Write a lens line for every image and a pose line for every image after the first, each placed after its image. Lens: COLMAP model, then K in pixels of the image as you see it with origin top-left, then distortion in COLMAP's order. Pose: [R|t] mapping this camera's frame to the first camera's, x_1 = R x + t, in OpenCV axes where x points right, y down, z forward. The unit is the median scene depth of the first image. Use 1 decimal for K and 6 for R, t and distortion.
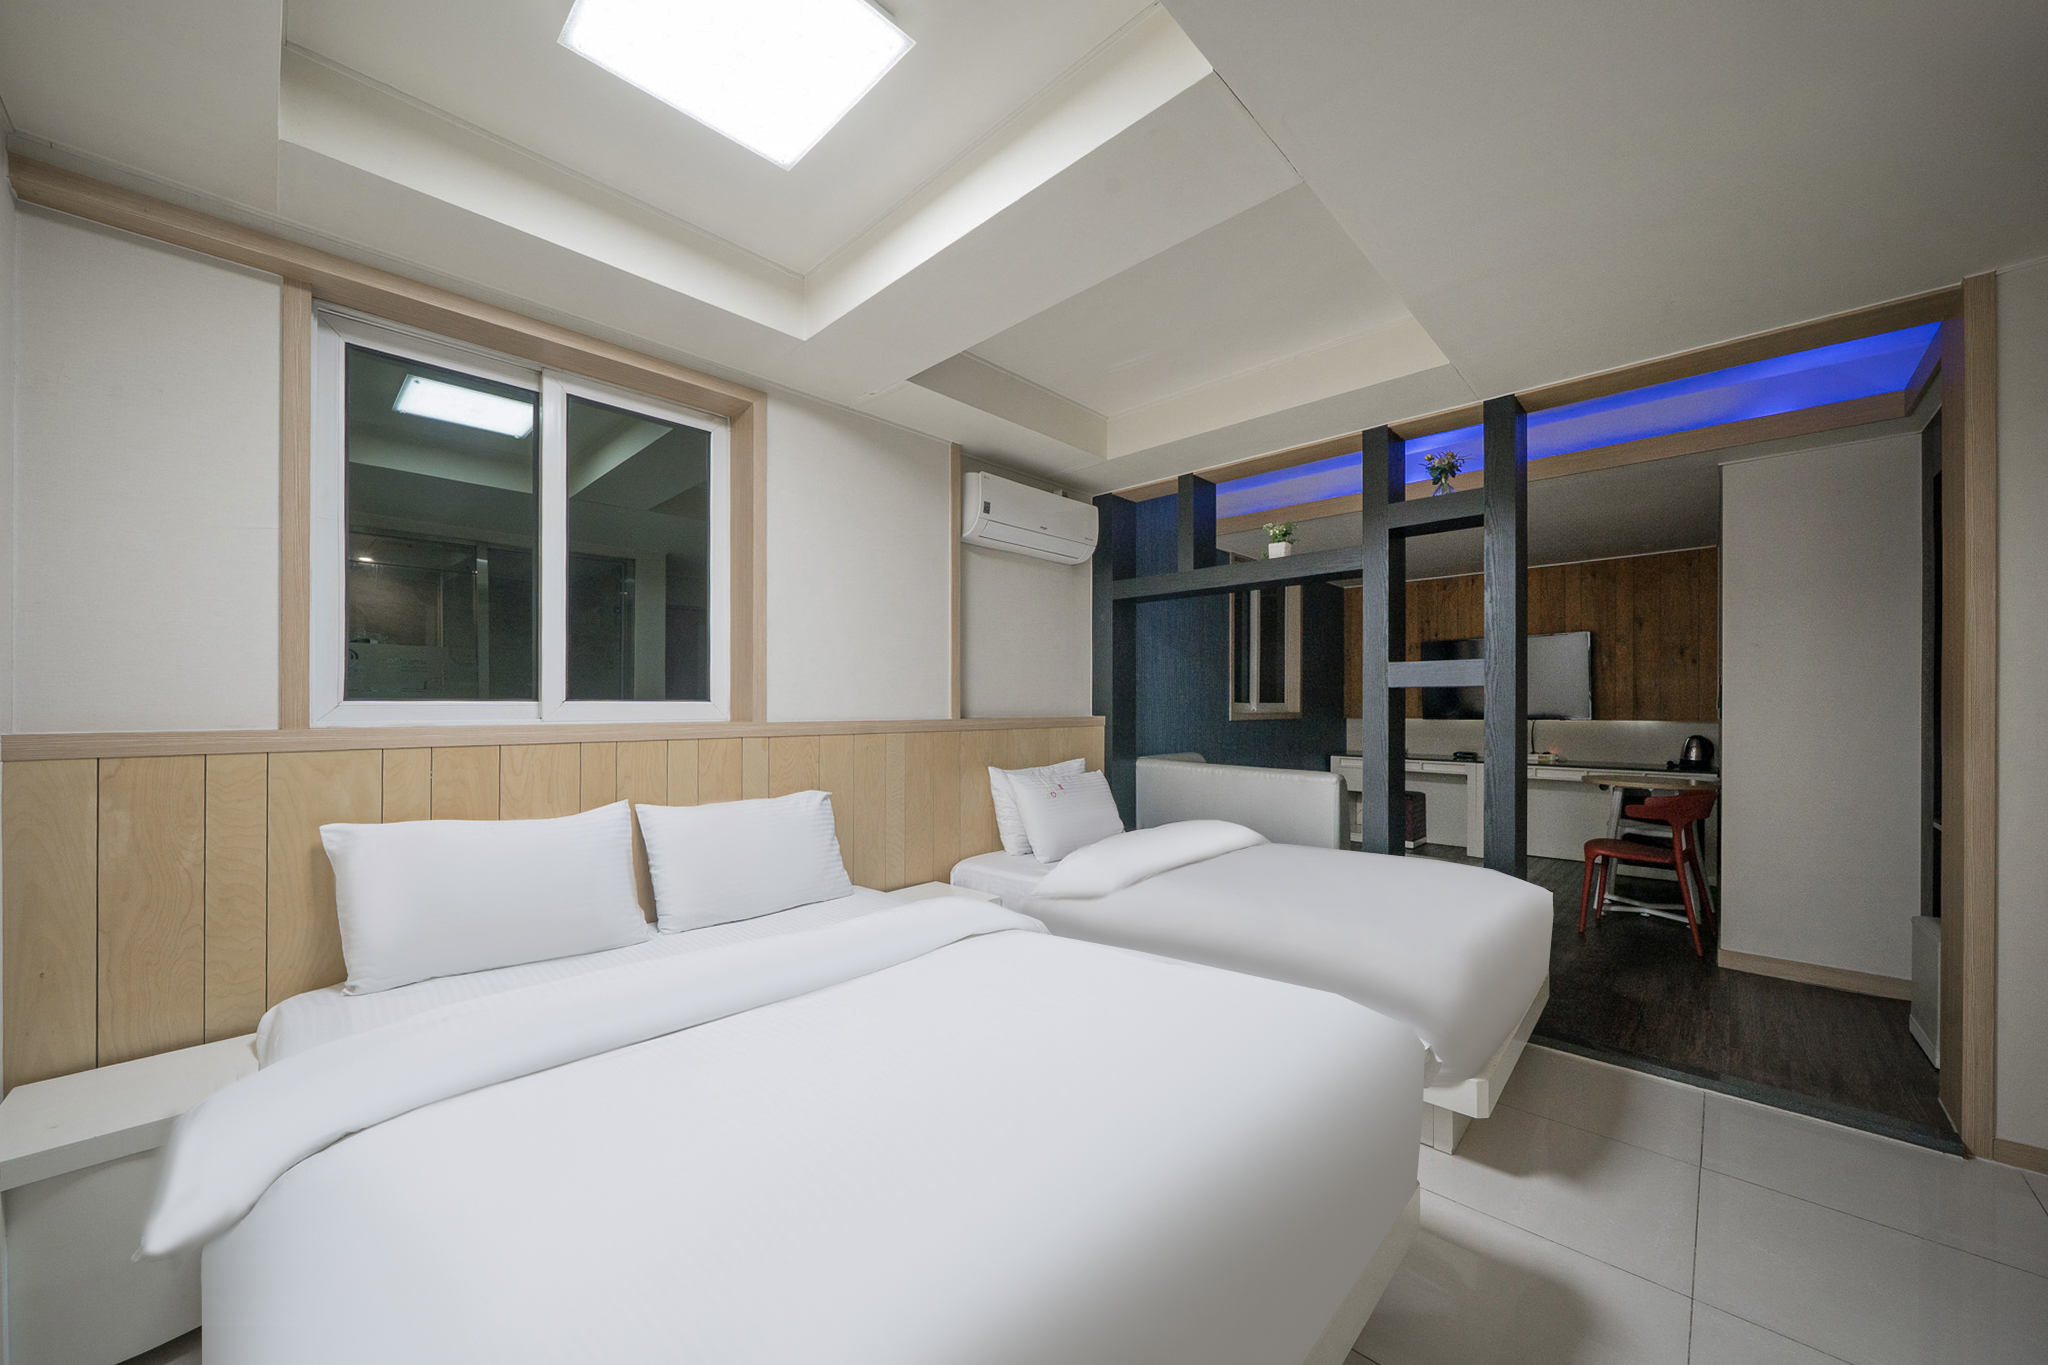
lens RADIAL K [[729.0, 0, 1012.3], [0, 729.0, 699.2], [0, 0, 1]] dist [-0.006912, 0.000047]
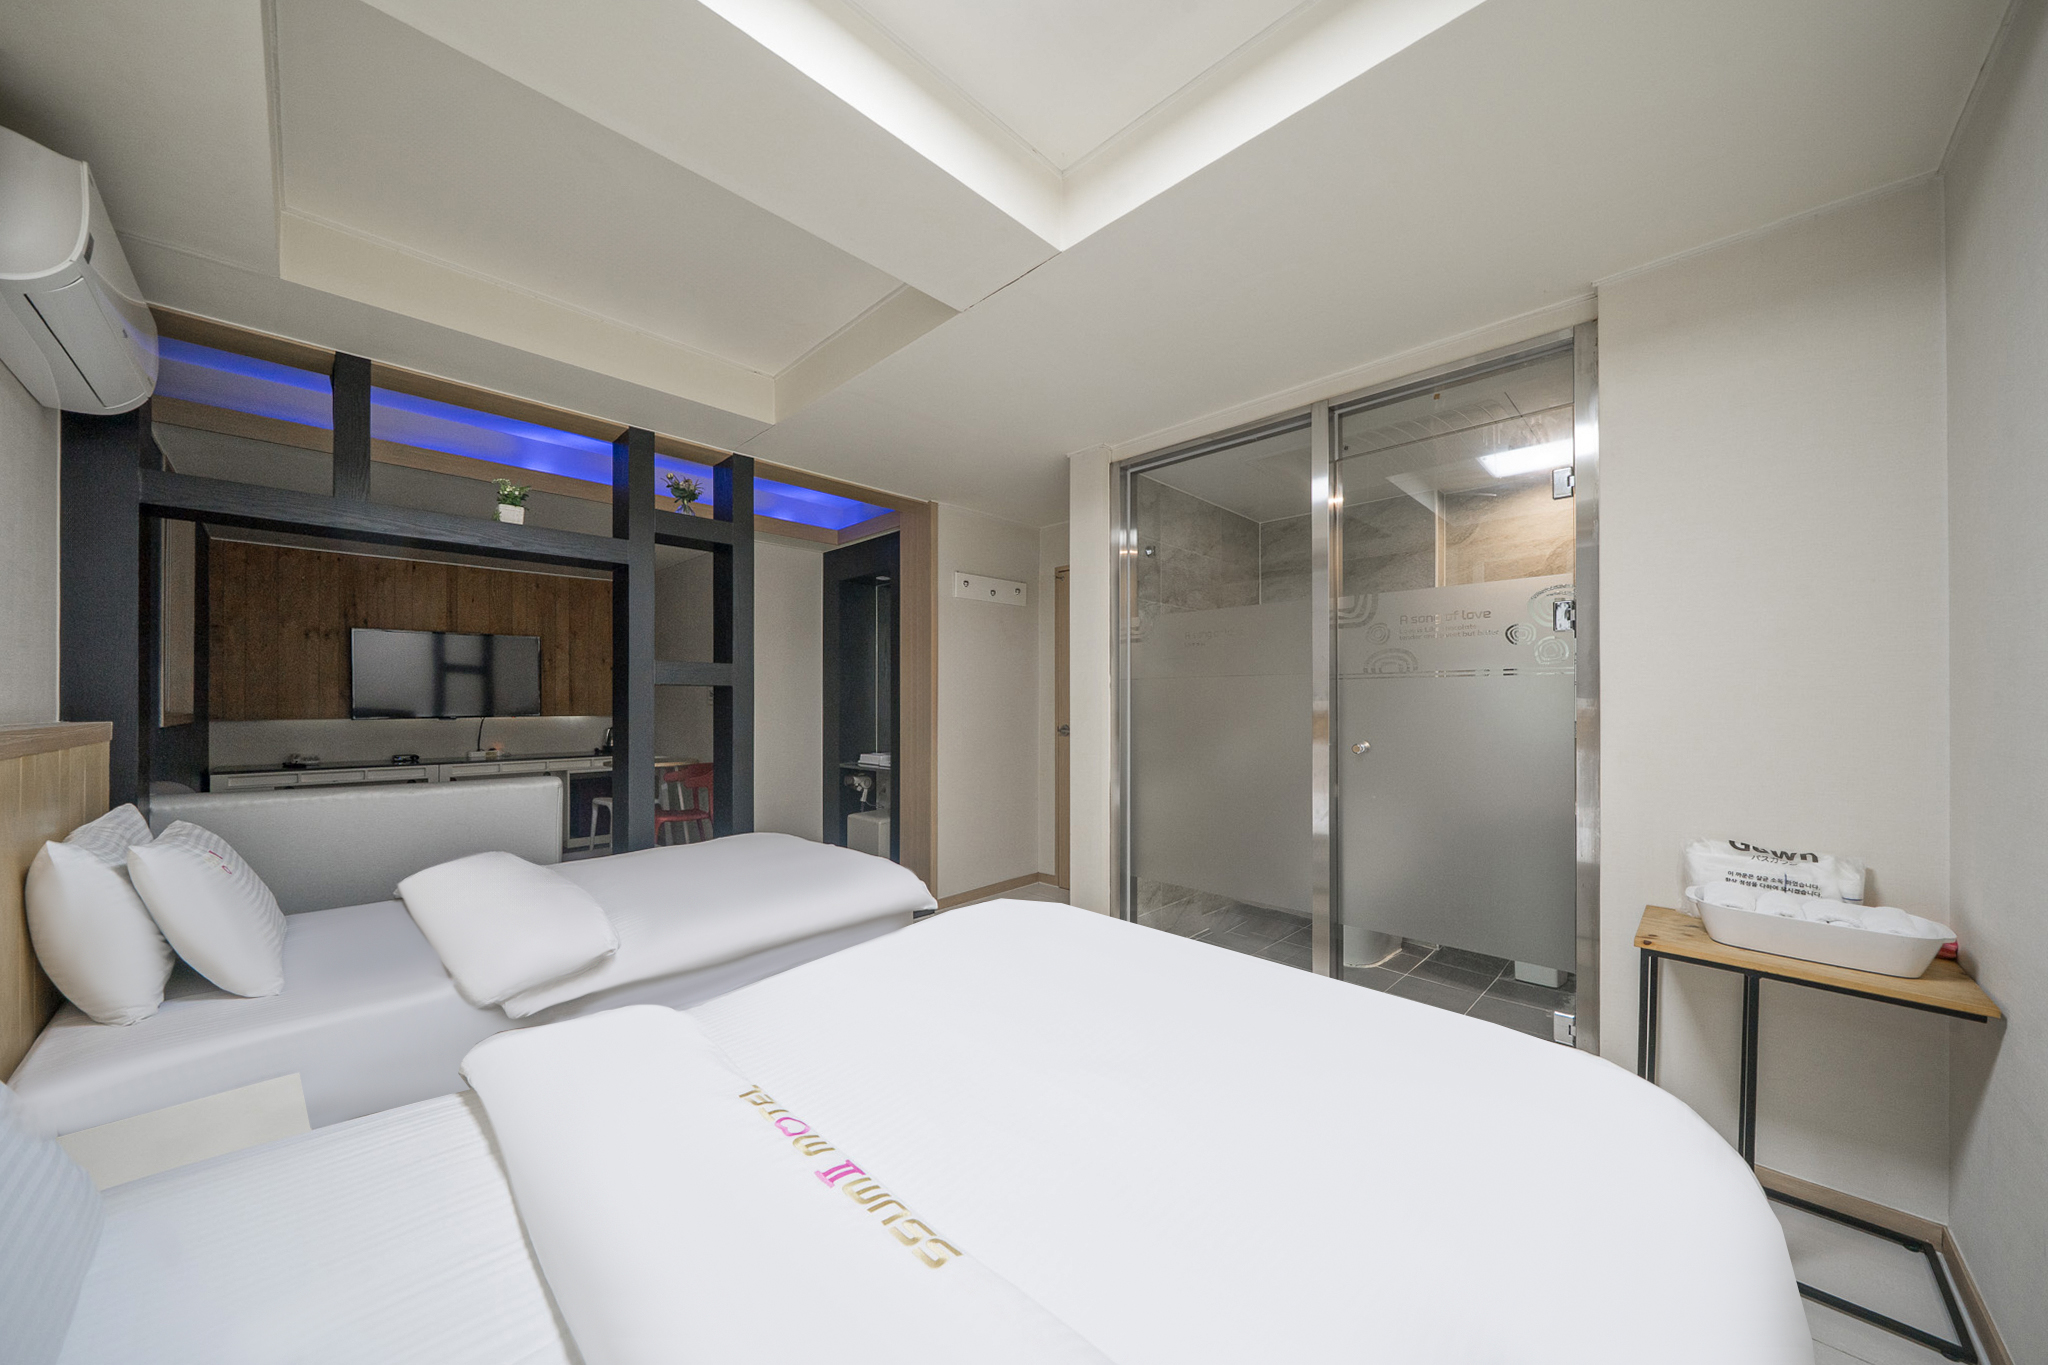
lens RADIAL K [[708.7, 0, 1023.2], [0, 708.7, 701.1], [0, 0, 1]] dist [-0.007592, -0.000217]
pose [[-0.002879, 0.002736, 0.999992, -0.287635], [-0.006661, 0.999974, -0.002755, 0.004035], [-0.999974, -0.006669, -0.002861, 0.272020]]
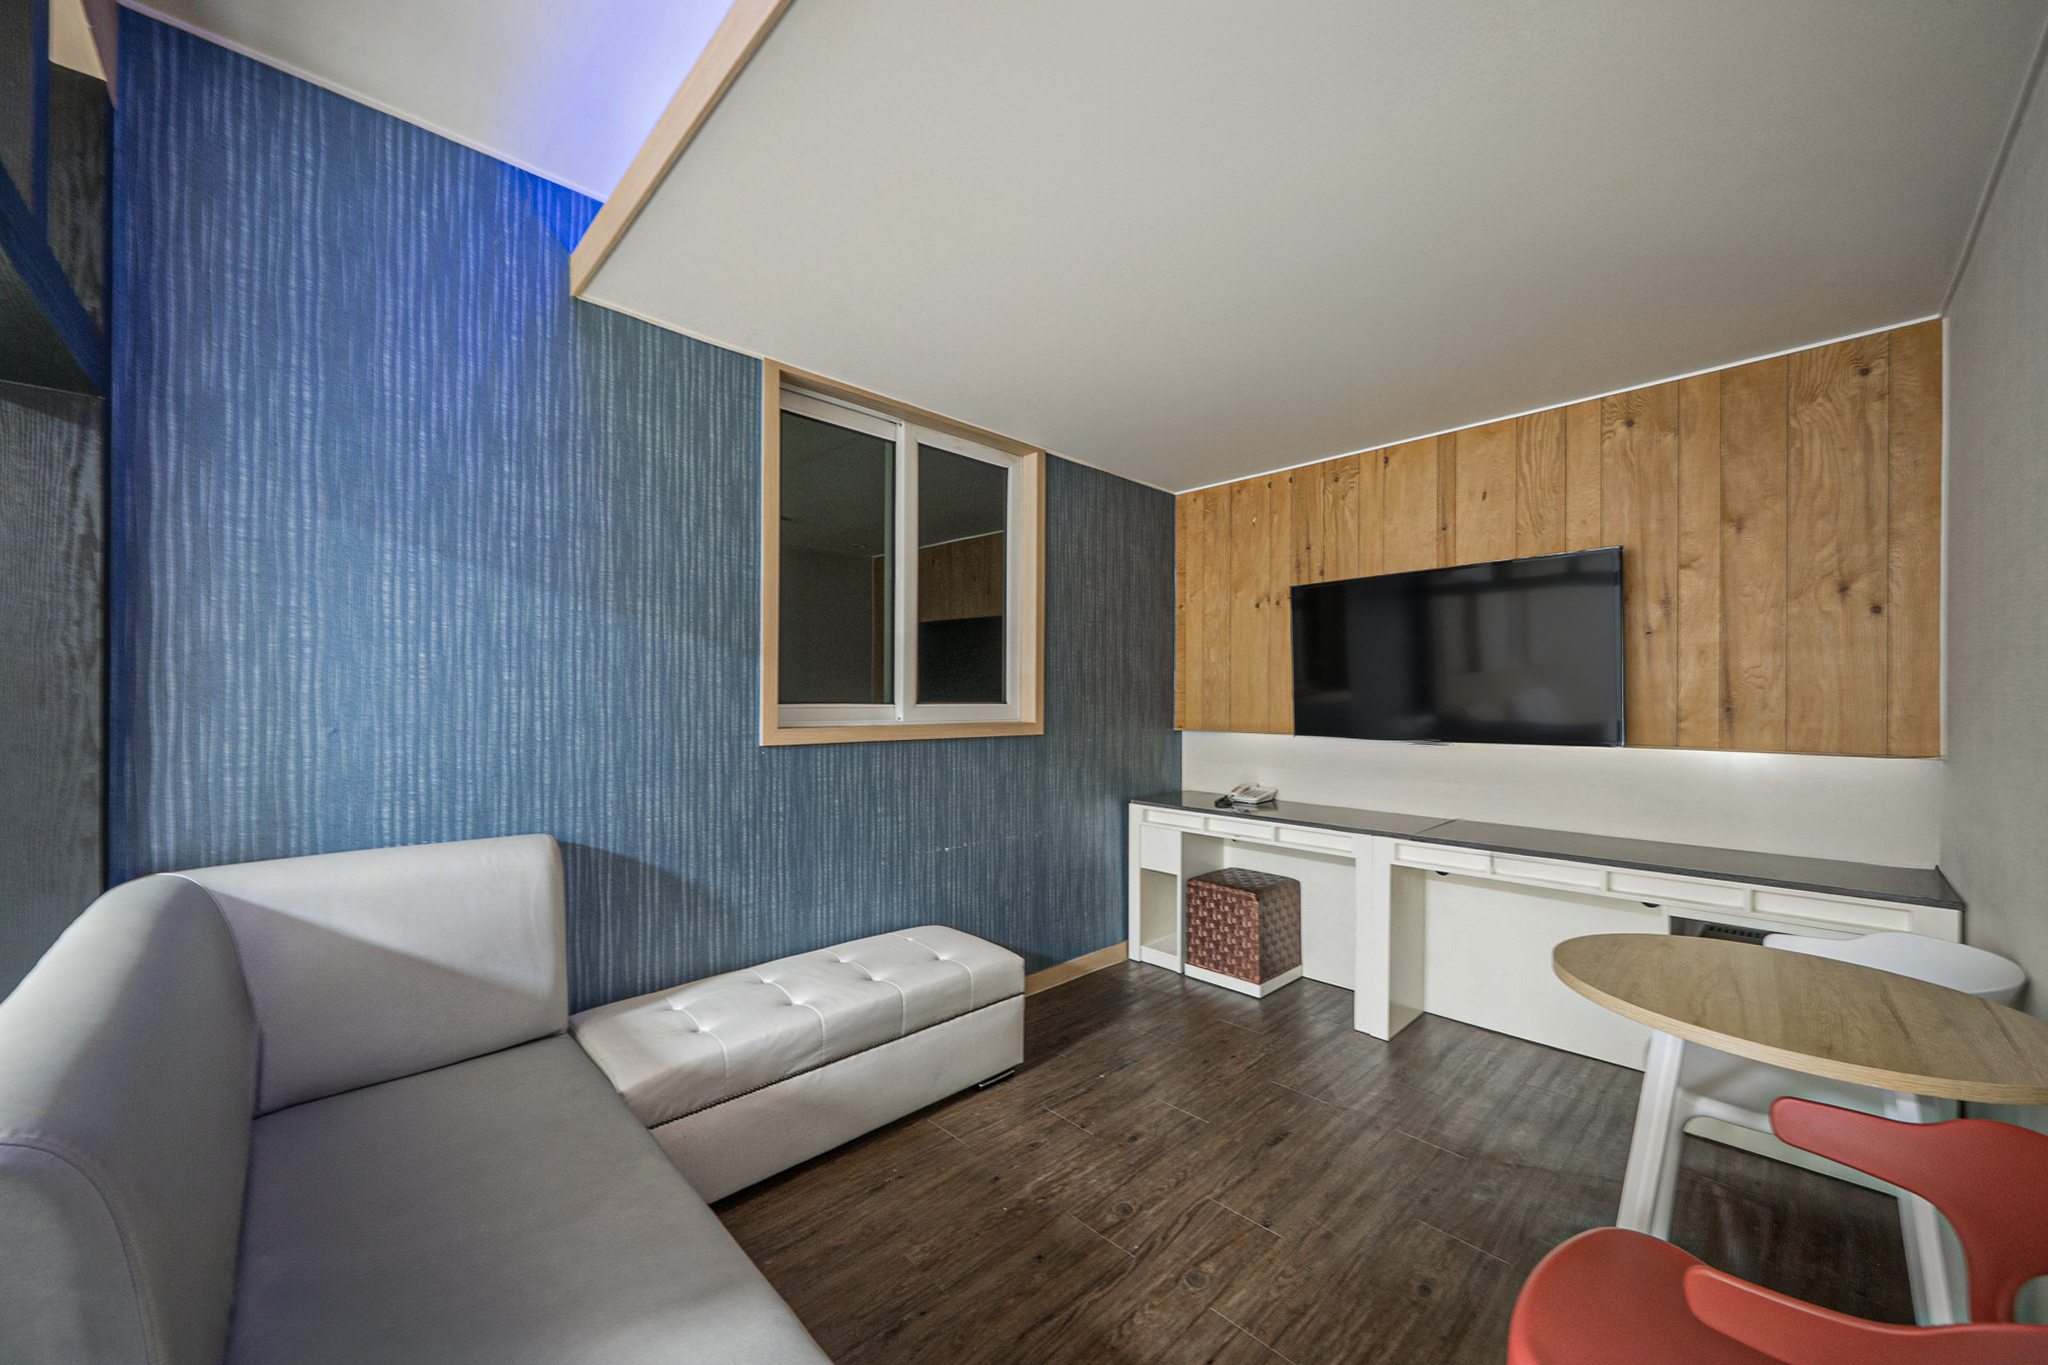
lens RADIAL K [[729.0, 0, 1041.4], [0, 729.0, 692.9], [0, 0, 1]] dist [-0.006912, 0.000047]
pose [[0.999348, 0.001549, -0.036083, 0.481071], [-0.001321, 0.999979, 0.006358, -0.007377], [0.036092, -0.006306, 0.999329, 0.569940]]
